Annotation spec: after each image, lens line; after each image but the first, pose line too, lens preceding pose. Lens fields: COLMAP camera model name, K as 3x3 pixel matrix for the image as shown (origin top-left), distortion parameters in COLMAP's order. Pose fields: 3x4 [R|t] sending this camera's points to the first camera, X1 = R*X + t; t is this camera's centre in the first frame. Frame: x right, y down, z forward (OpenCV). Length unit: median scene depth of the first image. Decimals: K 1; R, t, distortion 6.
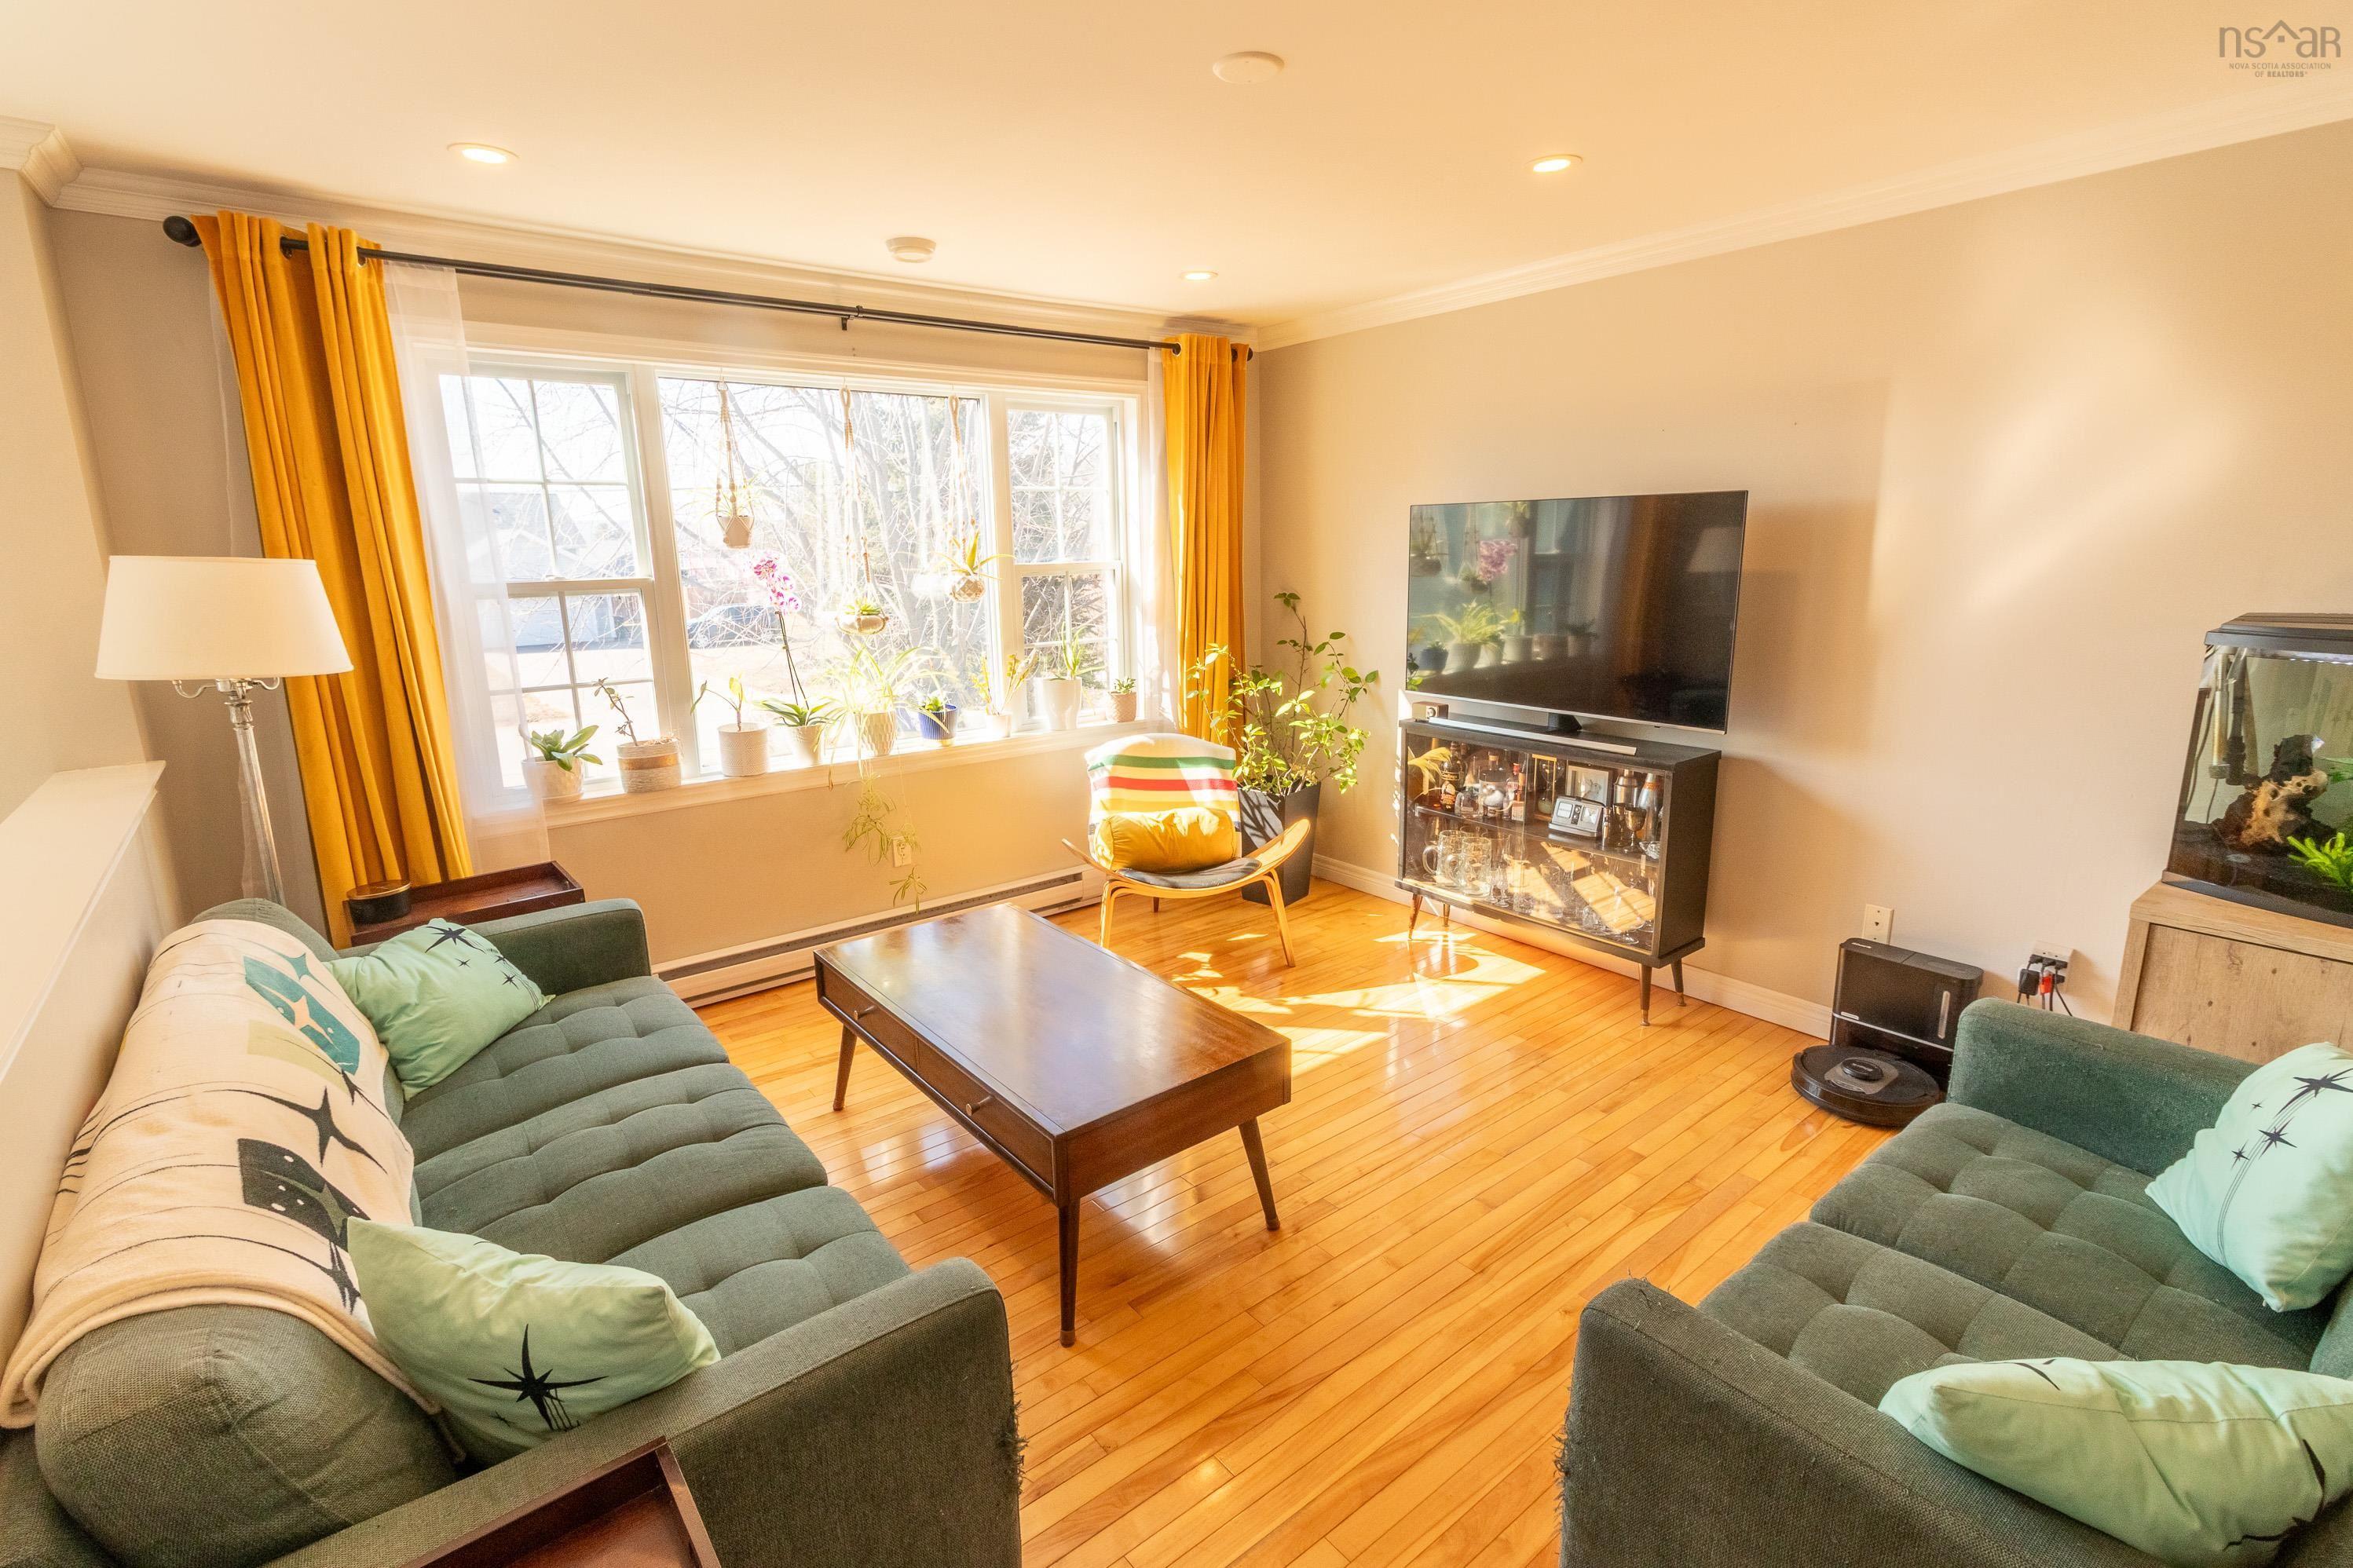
lens RADIAL K [[1065.9, 0, 1166.7], [0, 1065.9, 776.0], [0, 0, 1]] dist [0.000781, 0.000198]
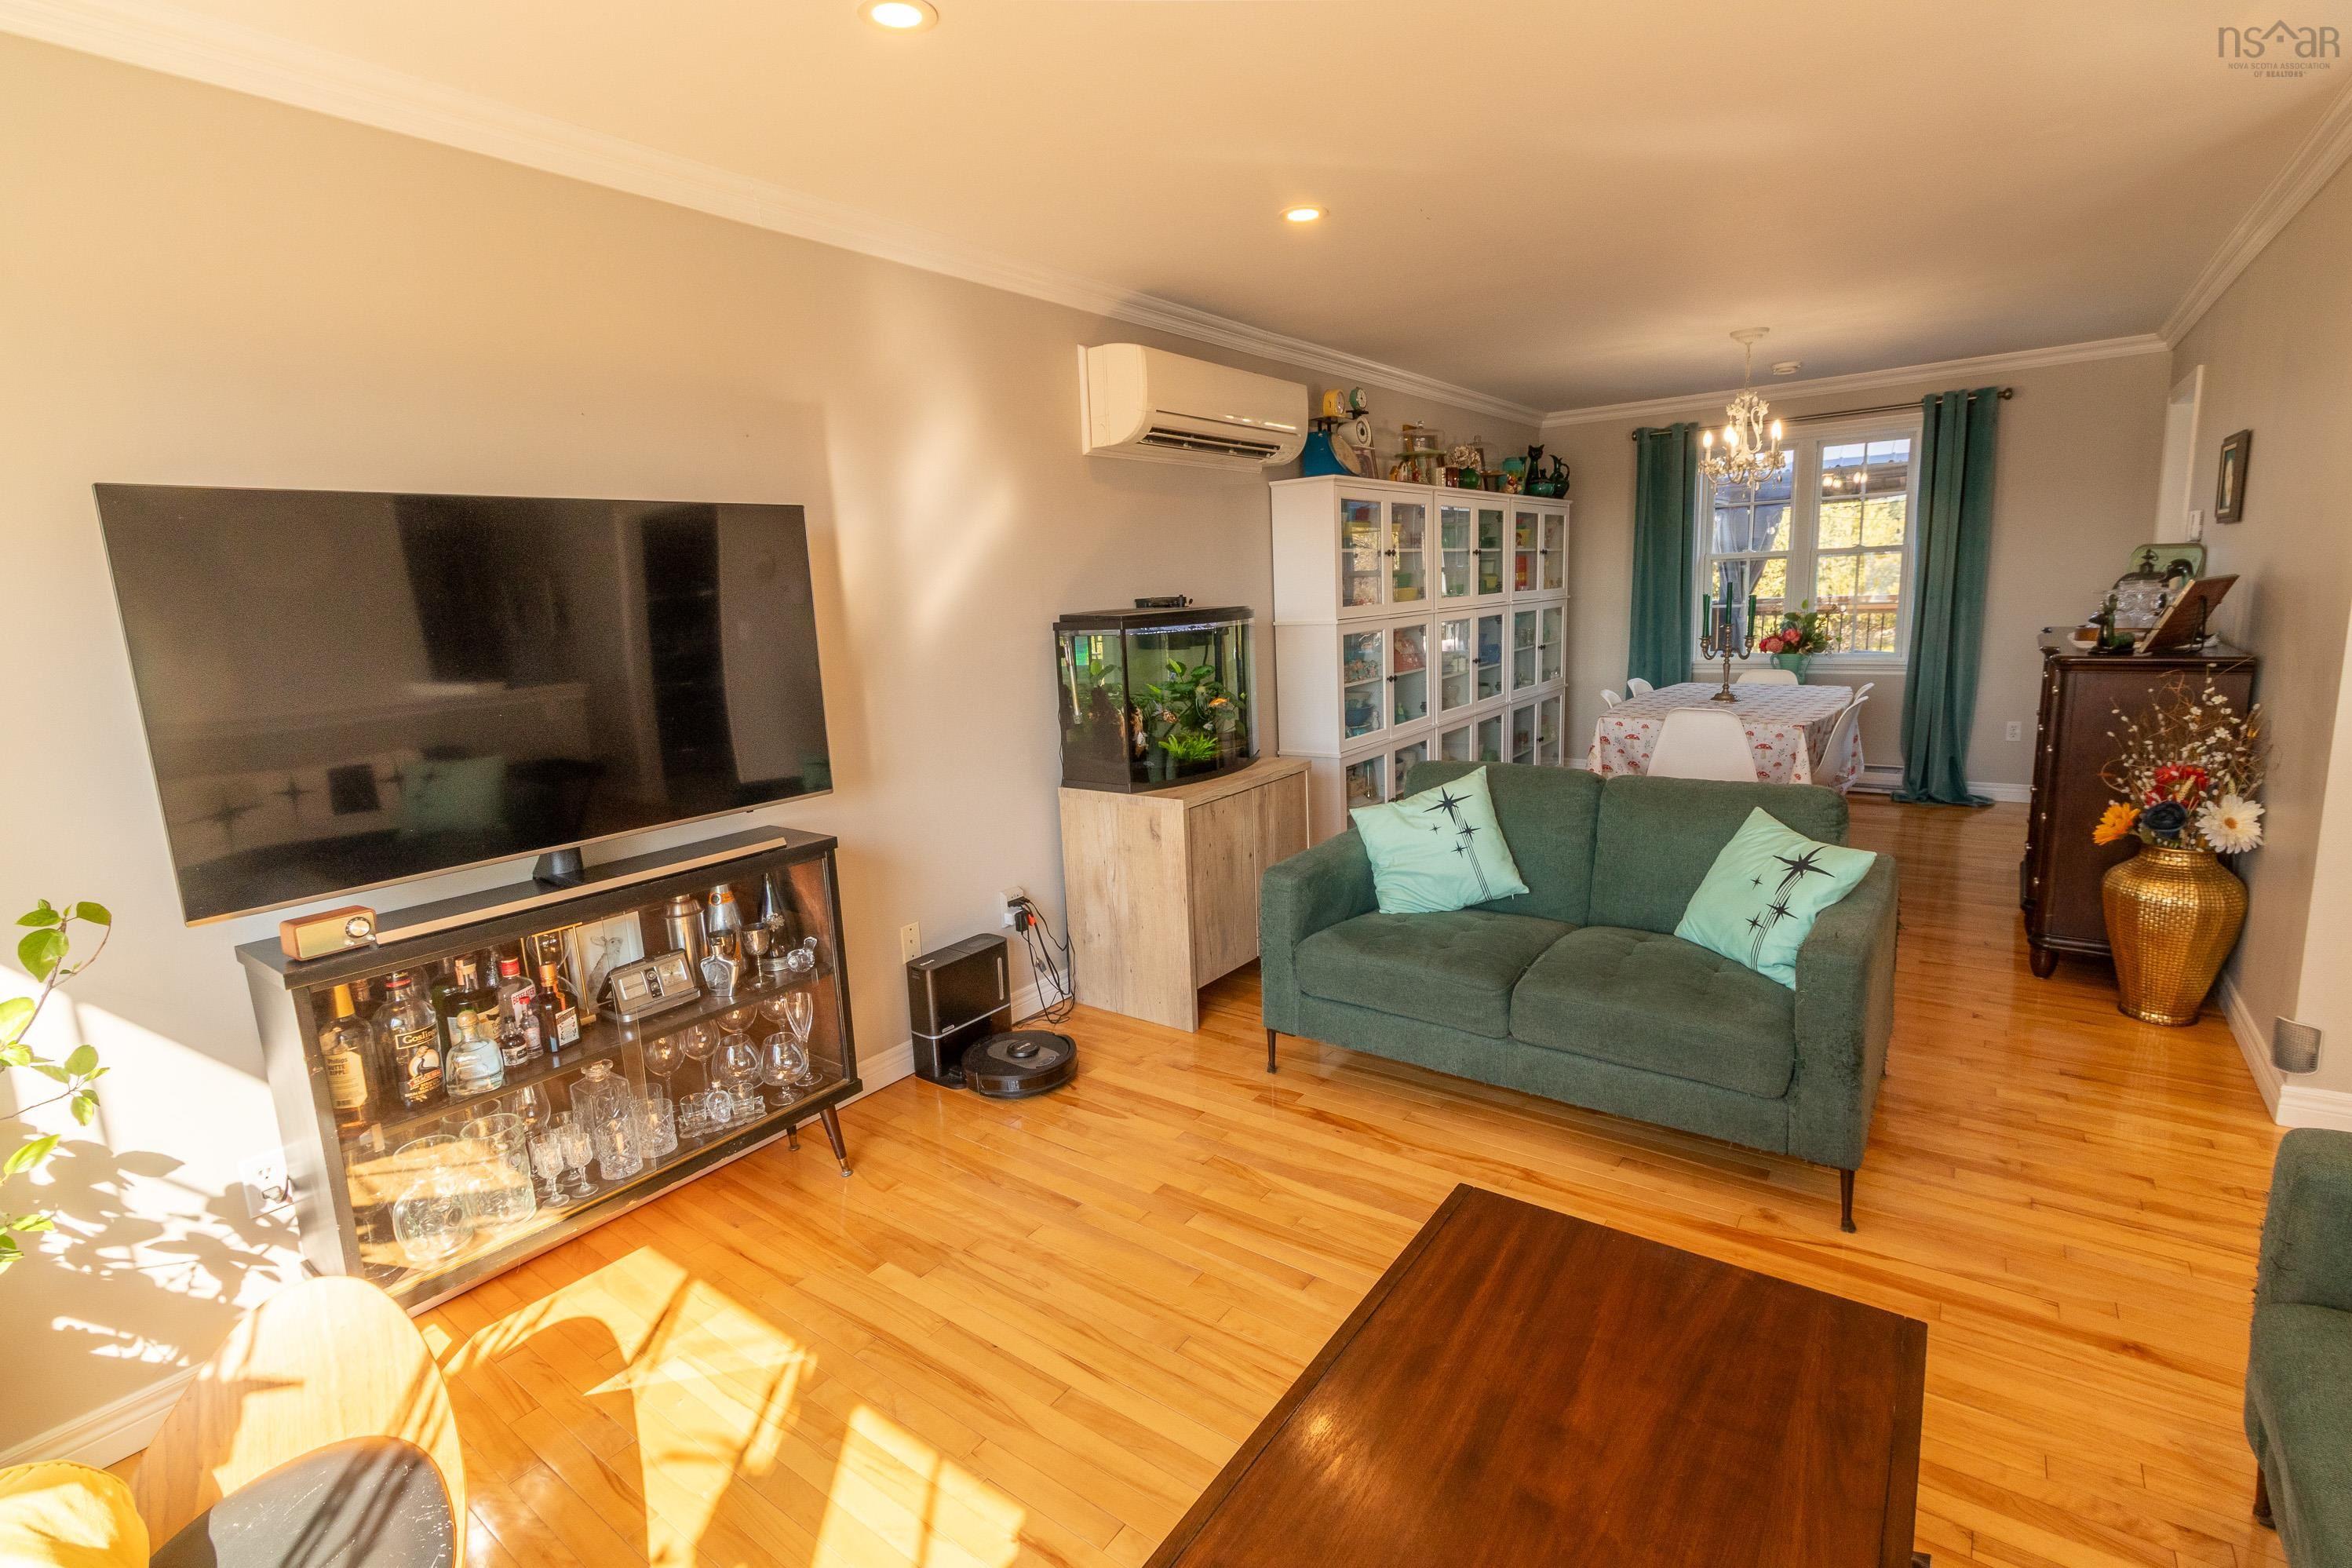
lens RADIAL K [[1065.6, 0, 1166.2], [0, 1065.6, 776.0], [0, 0, 1]] dist [0.000781, 0.000198]
pose [[-0.269741, -0.141324, 0.952506, -0.336409], [0.257766, 0.942475, 0.212833, -0.156173], [-0.927791, 0.302933, -0.217795, 0.886413]]
